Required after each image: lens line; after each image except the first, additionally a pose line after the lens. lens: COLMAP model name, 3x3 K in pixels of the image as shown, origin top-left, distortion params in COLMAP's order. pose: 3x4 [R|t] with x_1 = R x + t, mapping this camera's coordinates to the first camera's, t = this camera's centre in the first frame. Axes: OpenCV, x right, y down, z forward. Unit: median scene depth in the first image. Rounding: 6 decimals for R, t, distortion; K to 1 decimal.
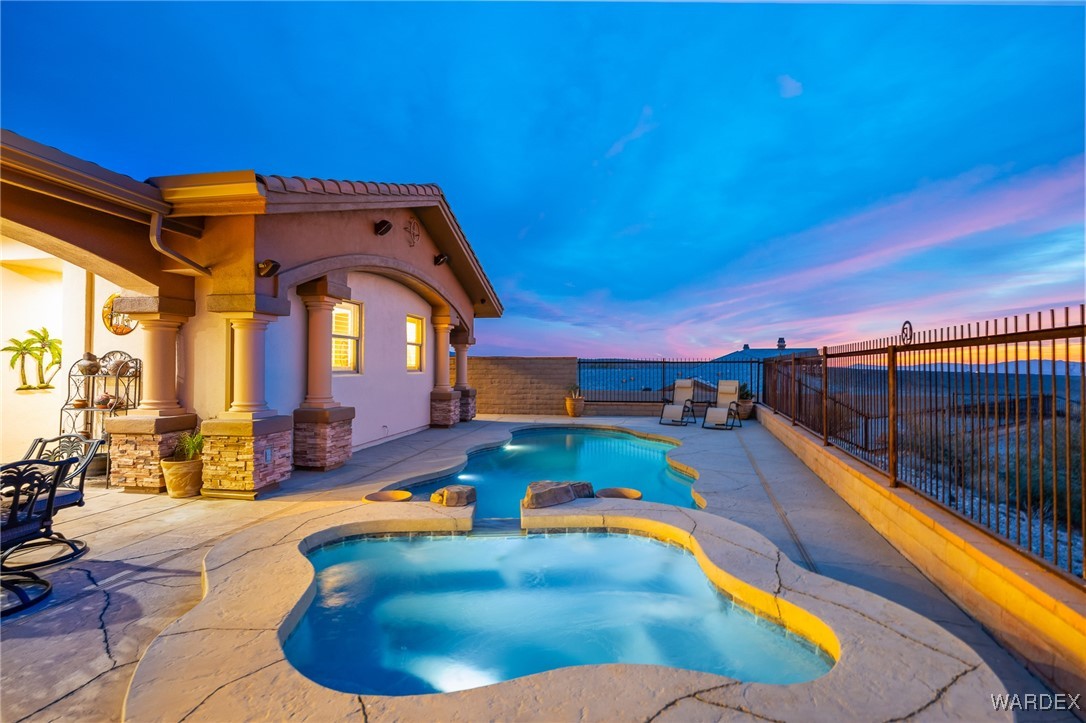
lens RADIAL K [[497.5, 0, 543.0], [0, 497.5, 361.5], [0, 0, 1]] dist [-0.015631, 0.000923]
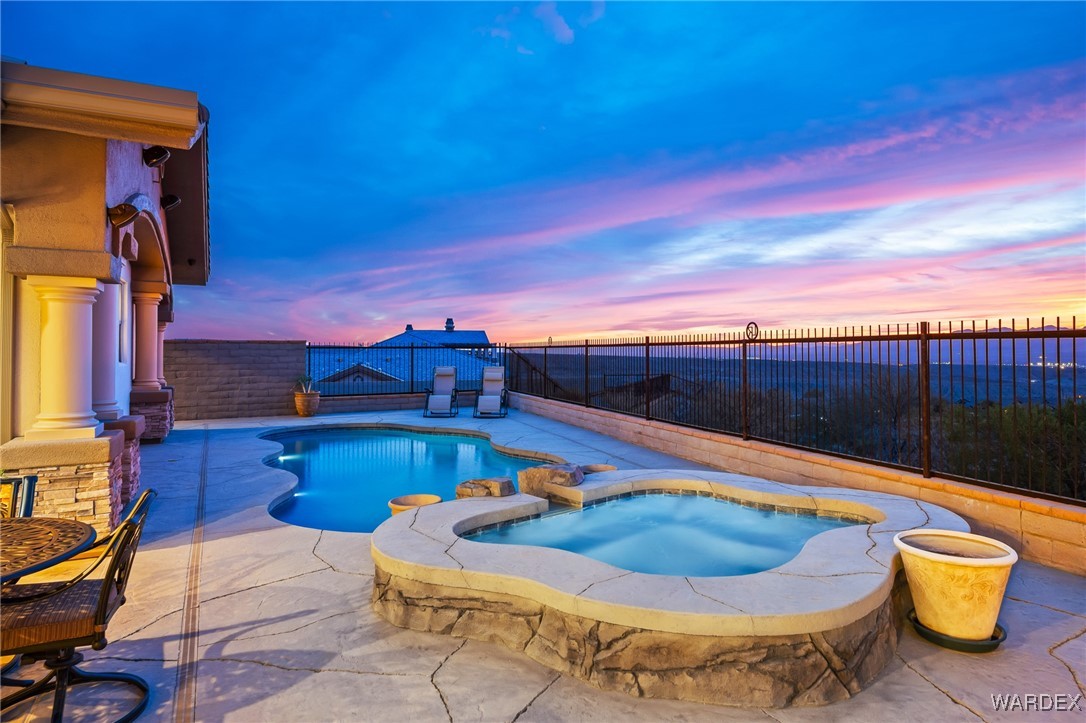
lens RADIAL K [[630.7, 0, 543.0], [0, 630.7, 361.5], [0, 0, 1]] dist [-0.001884, -0.001013]
pose [[0.808591, -0.016399, 0.588143, -0.215192], [-0.000907, 0.999576, 0.029118, -0.004652], [-0.588371, -0.024078, 0.808233, -0.017920]]
